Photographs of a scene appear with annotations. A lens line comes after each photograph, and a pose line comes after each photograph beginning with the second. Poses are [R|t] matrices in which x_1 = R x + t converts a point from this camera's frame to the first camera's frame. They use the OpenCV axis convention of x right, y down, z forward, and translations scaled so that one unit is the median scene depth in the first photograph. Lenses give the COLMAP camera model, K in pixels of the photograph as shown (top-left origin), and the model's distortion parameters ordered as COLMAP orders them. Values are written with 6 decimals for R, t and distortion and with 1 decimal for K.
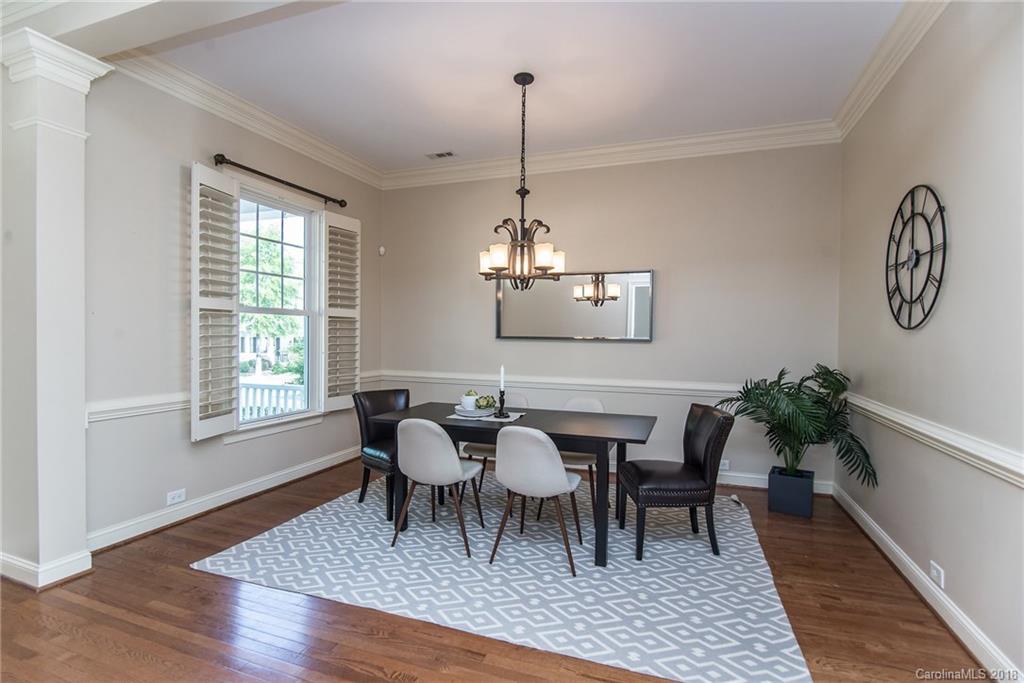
lens RADIAL K [[504.9, 0, 507.8], [0, 504.9, 342.0], [0, 0, 1]] dist [-0.013228, -0.000564]
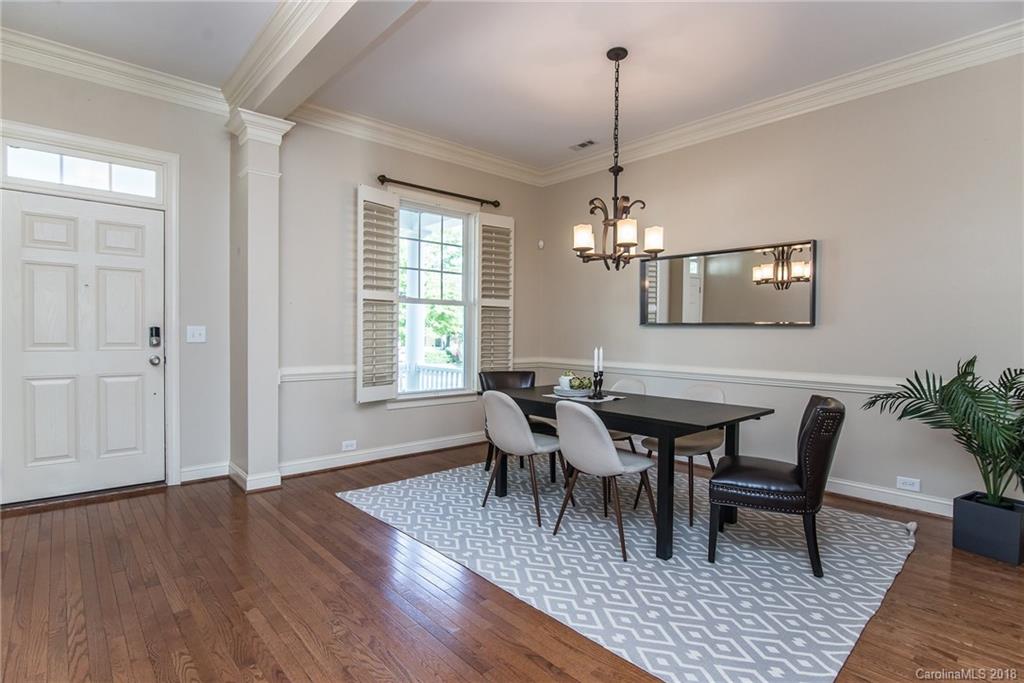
lens RADIAL K [[514.5, 0, 505.6], [0, 514.5, 341.2], [0, 0, 1]] dist [-0.010286, -0.000440]
pose [[0.883650, 0.006584, -0.468102, 0.307813], [-0.007762, 0.999970, -0.000590, 0.037553], [0.468084, 0.004155, 0.883674, 0.019392]]
